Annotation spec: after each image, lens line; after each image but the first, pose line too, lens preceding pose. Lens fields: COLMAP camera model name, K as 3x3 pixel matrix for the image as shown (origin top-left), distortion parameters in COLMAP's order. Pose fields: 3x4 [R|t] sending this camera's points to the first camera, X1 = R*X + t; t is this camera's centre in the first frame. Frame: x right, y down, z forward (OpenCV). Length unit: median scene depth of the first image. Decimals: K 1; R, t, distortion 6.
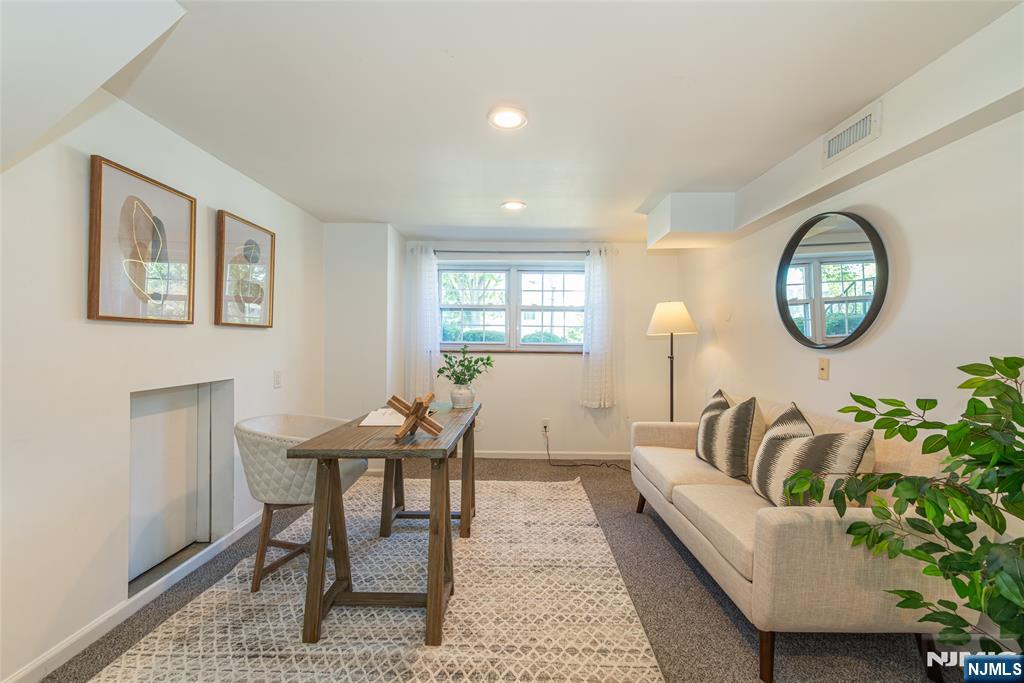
lens RADIAL K [[398.0, 0, 511.5], [0, 398.0, 342.9], [0, 0, 1]] dist [0.003301, -0.000232]
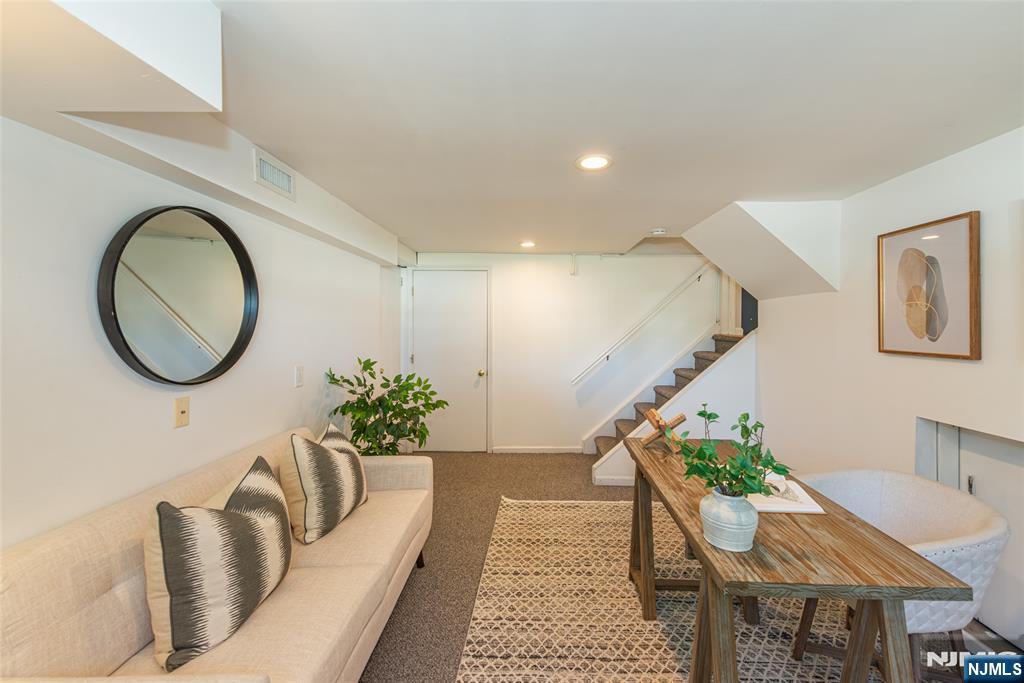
lens RADIAL K [[409.2, 0, 510.0], [0, 409.2, 336.3], [0, 0, 1]] dist [0.002378, -0.000131]
pose [[-0.998659, -0.008747, 0.051019, 0.127538], [-0.007454, 0.999648, 0.025481, -0.099873], [-0.051224, 0.025066, -0.998373, 1.738615]]
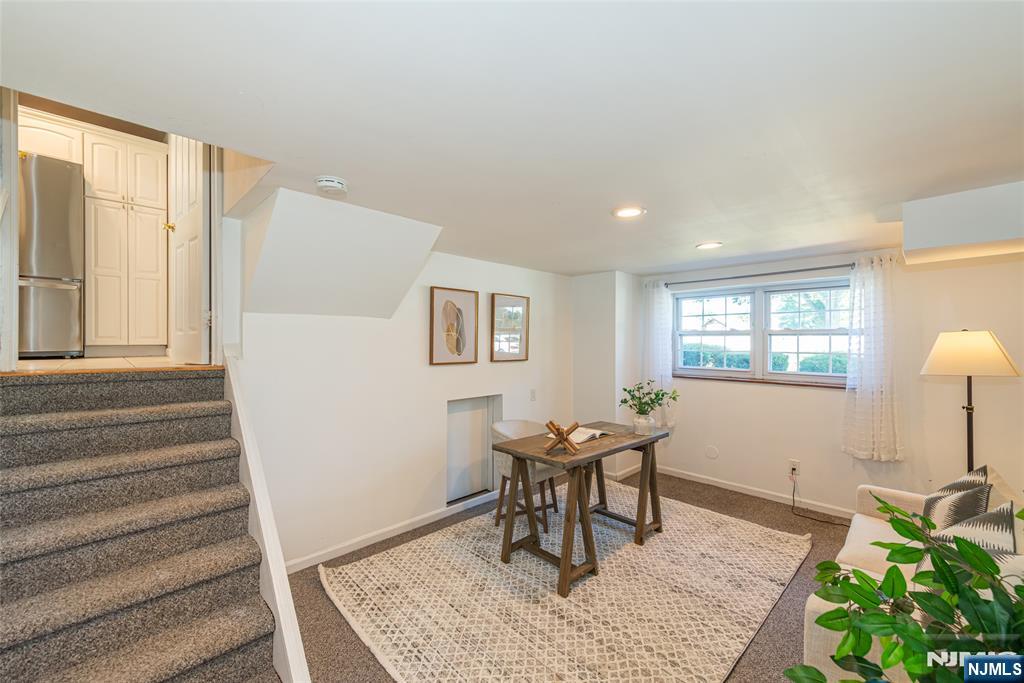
lens RADIAL K [[404.3, 0, 518.0], [0, 404.3, 339.2], [0, 0, 1]] dist [0.001089, -0.000256]
pose [[0.715355, -0.006141, -0.698734, 0.518434], [-0.003269, 0.999921, -0.012135, -0.117875], [0.698753, 0.010965, 0.715279, -0.131219]]
